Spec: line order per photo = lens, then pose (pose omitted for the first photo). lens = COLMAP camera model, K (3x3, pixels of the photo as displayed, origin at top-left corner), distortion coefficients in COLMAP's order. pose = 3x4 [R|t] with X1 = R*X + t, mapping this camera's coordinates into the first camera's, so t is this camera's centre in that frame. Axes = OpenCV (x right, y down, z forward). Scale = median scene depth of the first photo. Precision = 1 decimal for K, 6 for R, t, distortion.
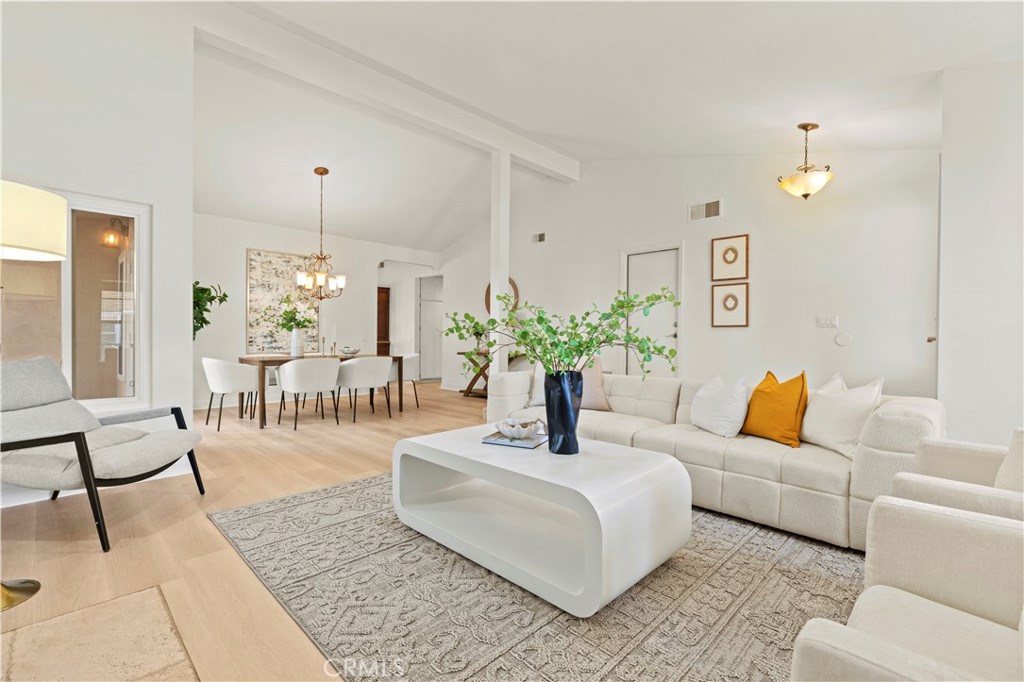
lens RADIAL K [[459.7, 0, 515.7], [0, 459.7, 339.5], [0, 0, 1]] dist [-0.002109, -0.000254]
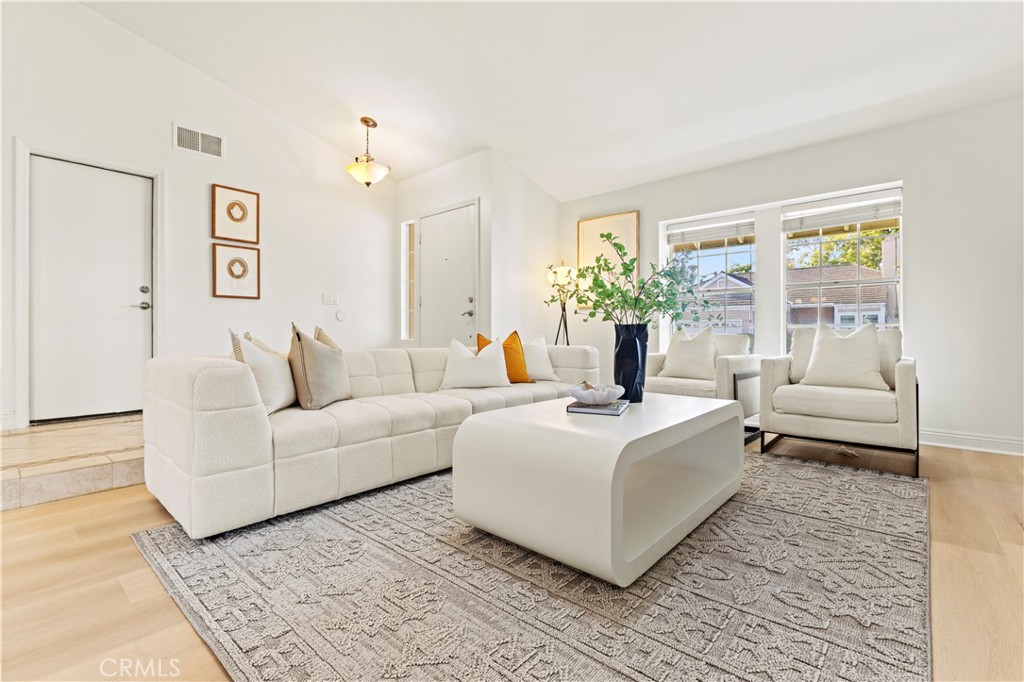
lens RADIAL K [[459.7, 0, 515.4], [0, 459.7, 330.9], [0, 0, 1]] dist [-0.002109, -0.000254]
pose [[-0.044846, -0.002698, 0.998990, -0.329821], [0.006301, 0.999976, 0.002984, 0.027946], [-0.998974, 0.006429, -0.044828, 0.465384]]
